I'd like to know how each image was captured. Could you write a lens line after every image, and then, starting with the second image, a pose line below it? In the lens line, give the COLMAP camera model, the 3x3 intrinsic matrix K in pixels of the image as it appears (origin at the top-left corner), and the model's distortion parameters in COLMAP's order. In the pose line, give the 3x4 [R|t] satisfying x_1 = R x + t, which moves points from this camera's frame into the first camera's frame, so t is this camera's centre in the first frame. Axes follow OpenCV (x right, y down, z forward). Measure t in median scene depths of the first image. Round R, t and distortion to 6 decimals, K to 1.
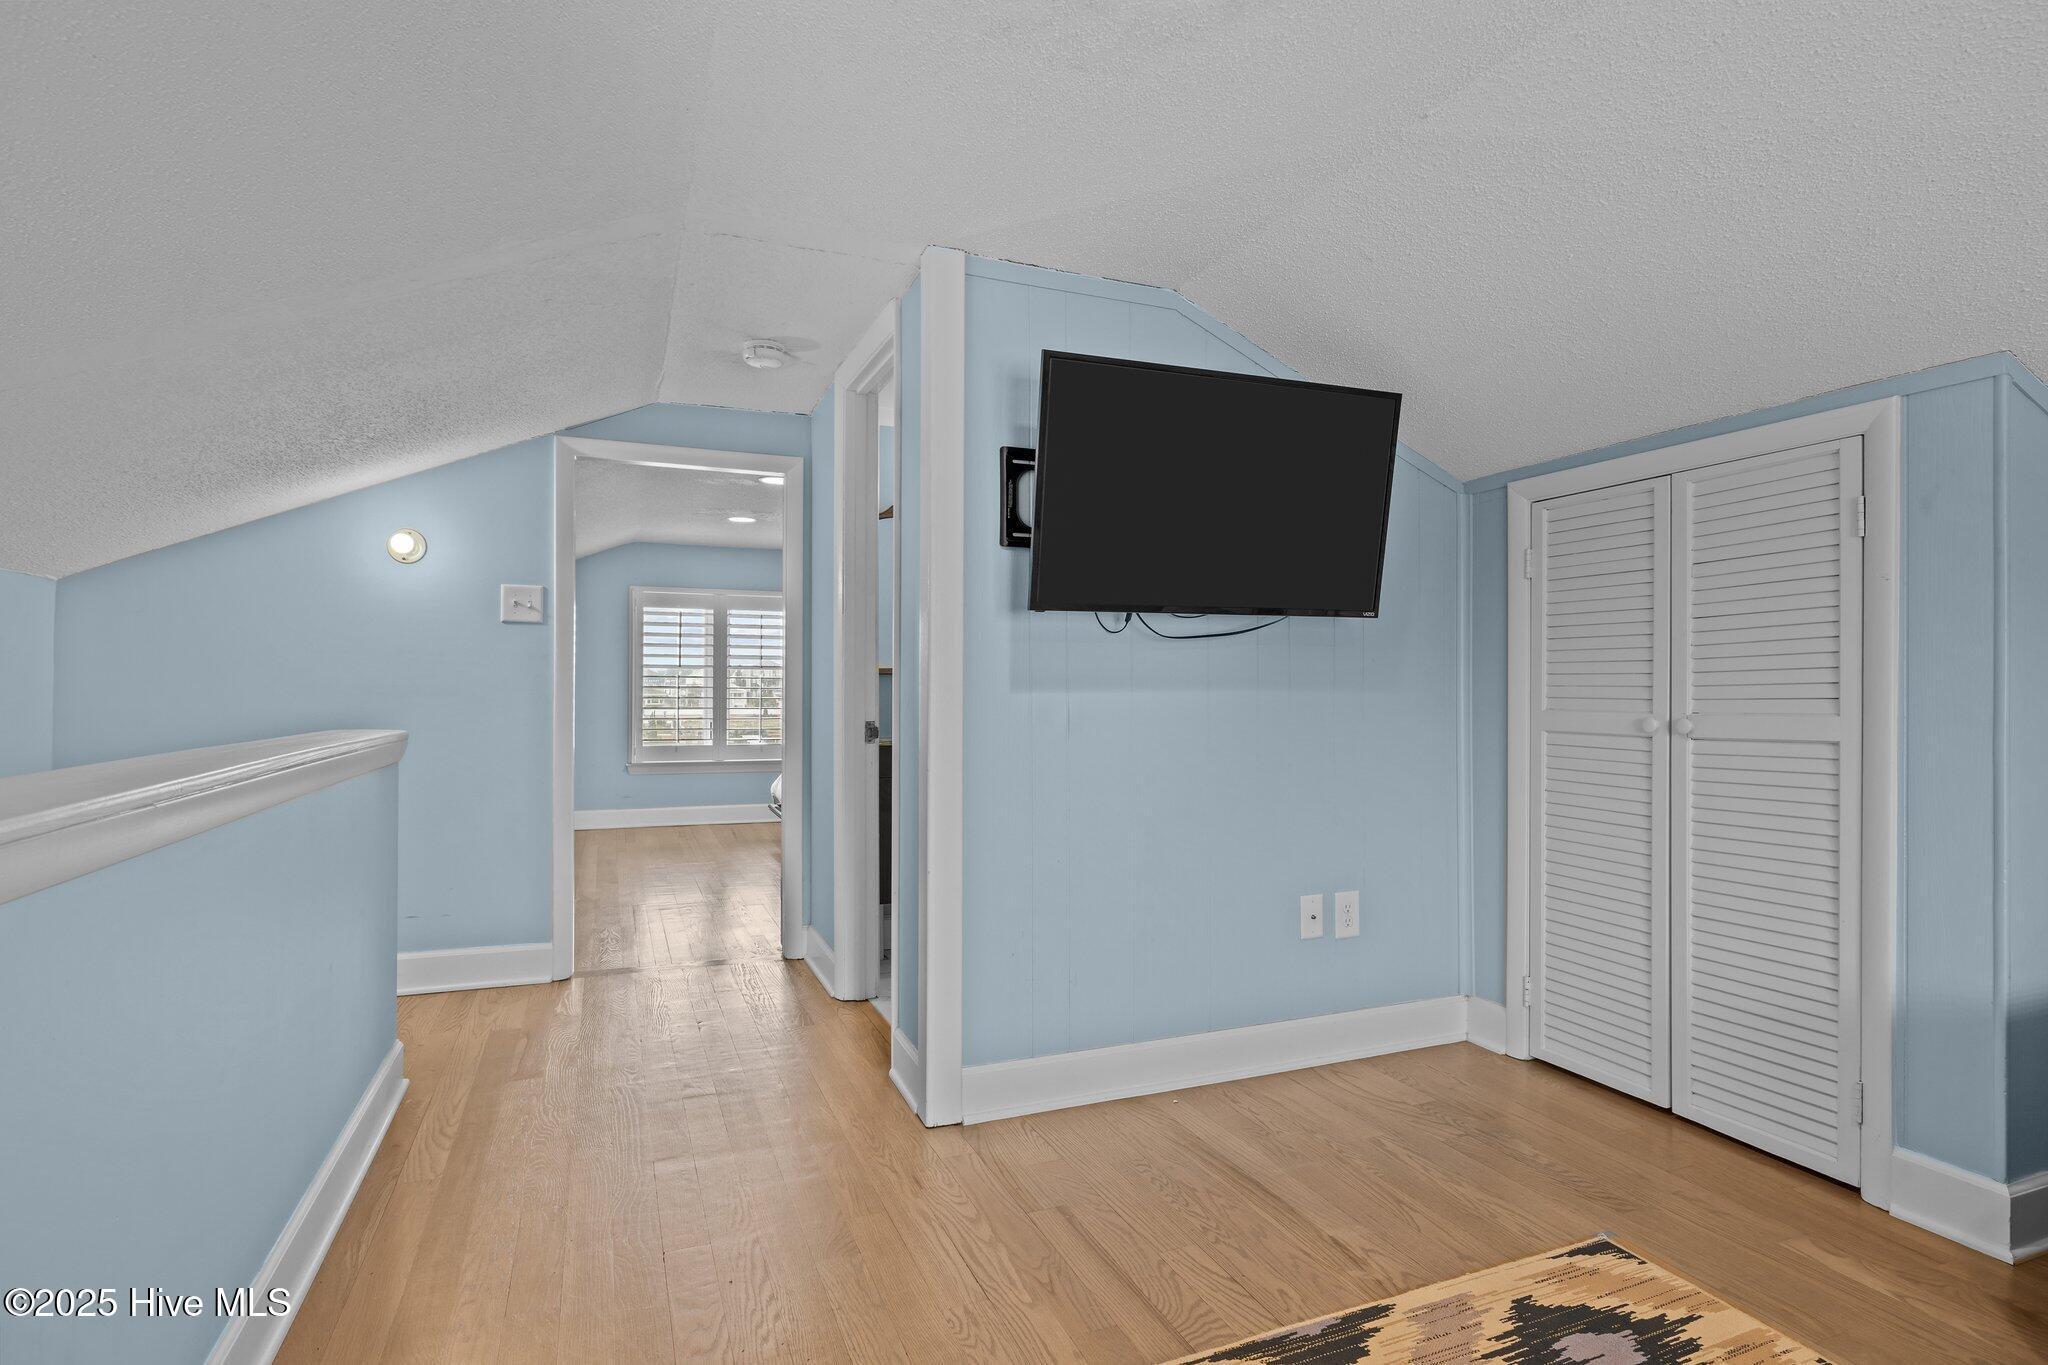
lens RADIAL K [[1015.2, 0, 1026.7], [0, 1015.2, 674.2], [0, 0, 1]] dist [-0.003025, -0.000380]
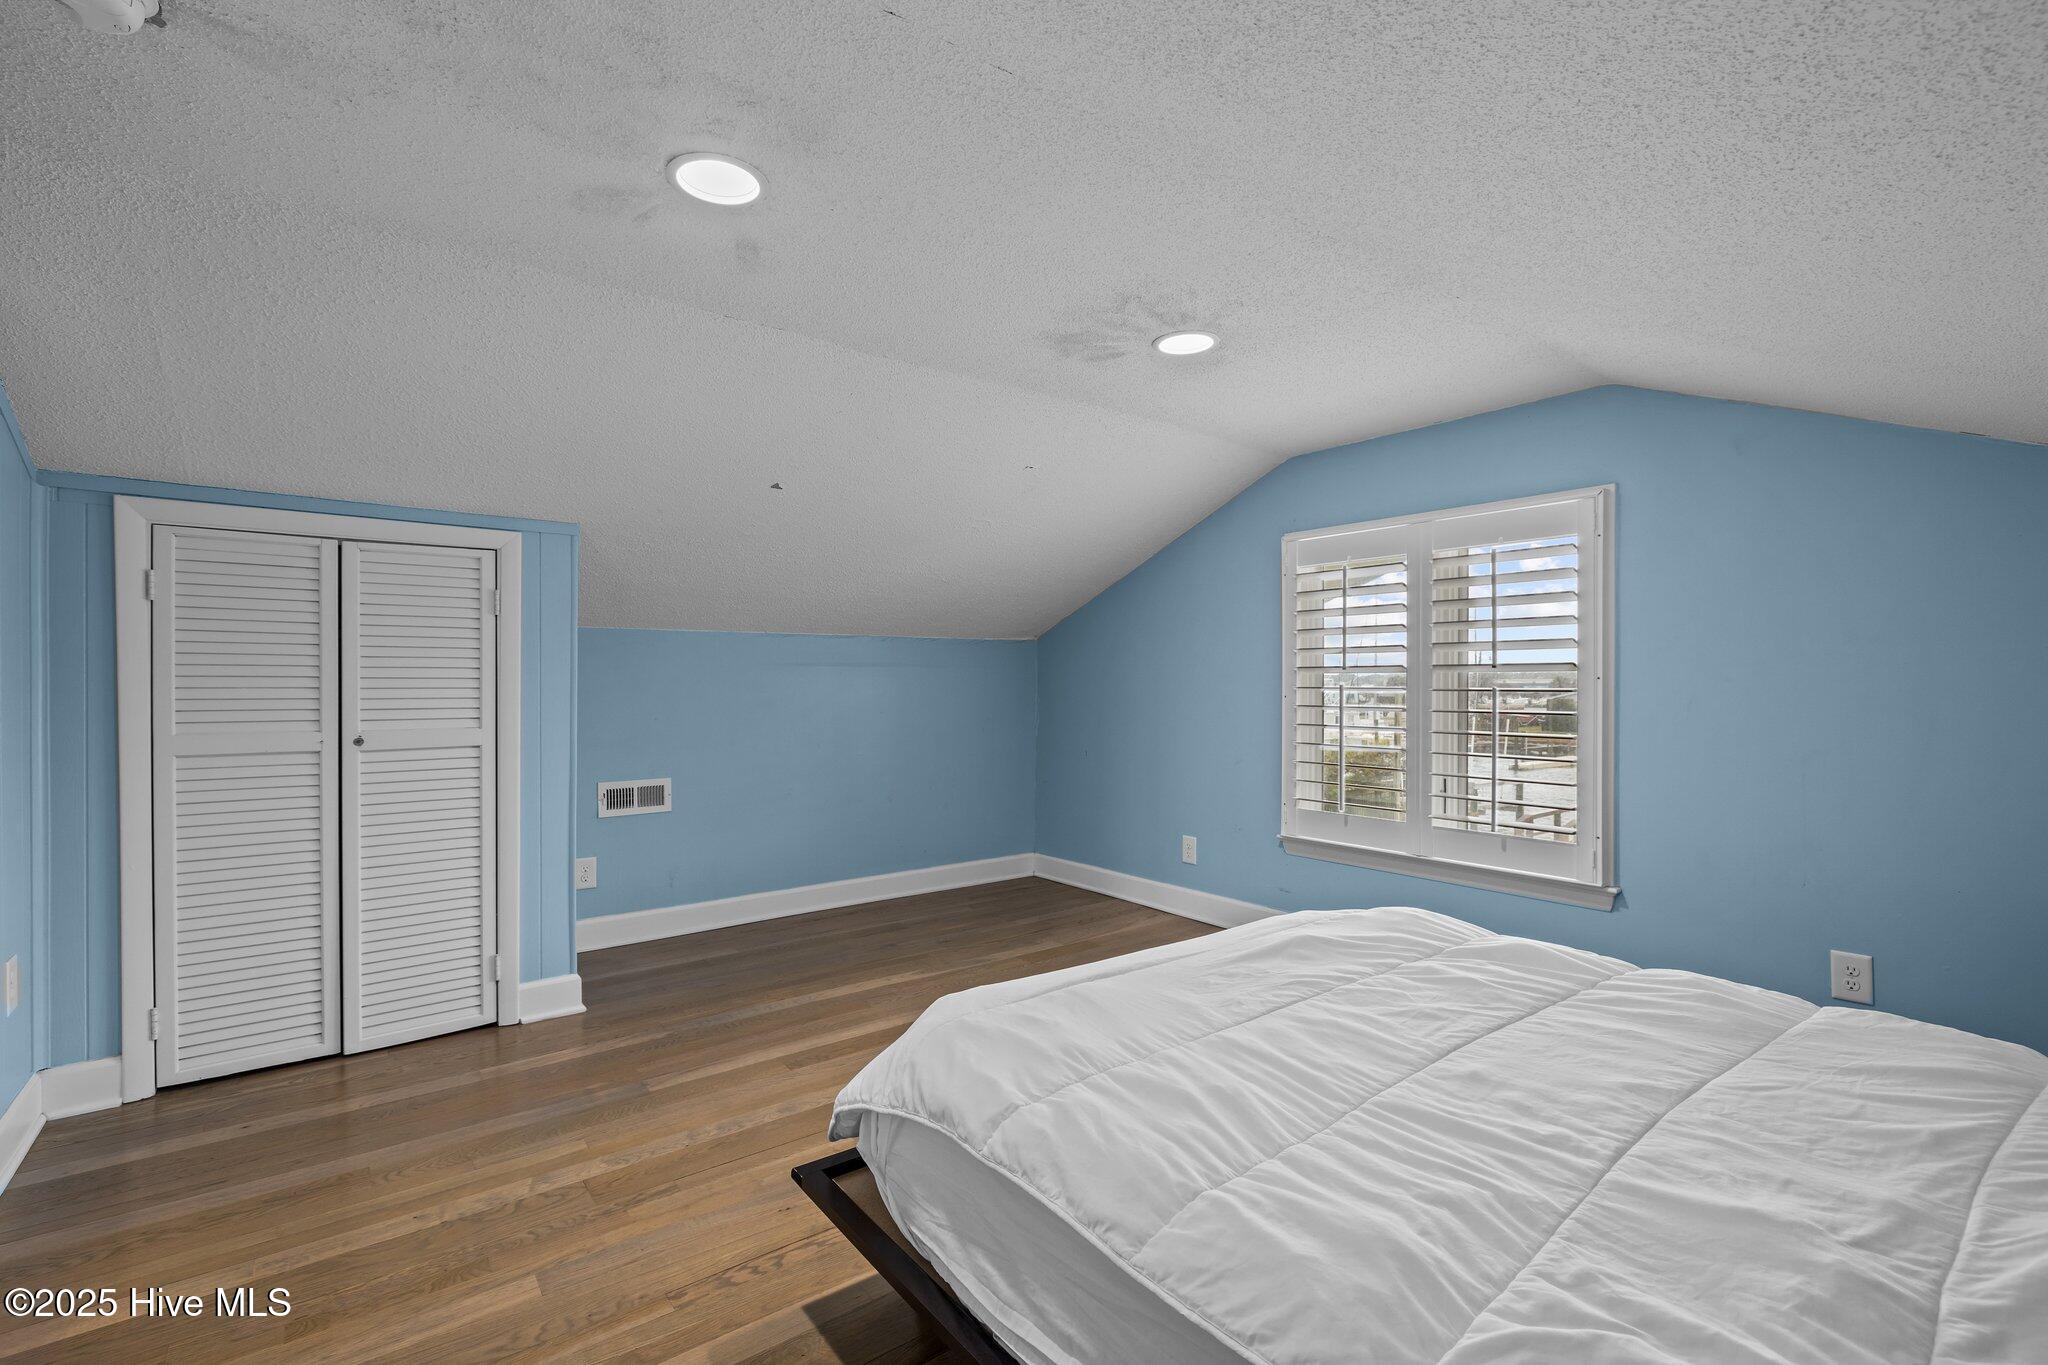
lens RADIAL K [[908.1, 0, 1025.4], [0, 908.1, 696.3], [0, 0, 1]] dist [-0.000294, 0.000075]
pose [[-0.275735, 0.000318, 0.961234, -0.591337], [-0.011614, 0.999926, -0.003662, -0.010294], [-0.961163, -0.012174, -0.275711, 0.445324]]
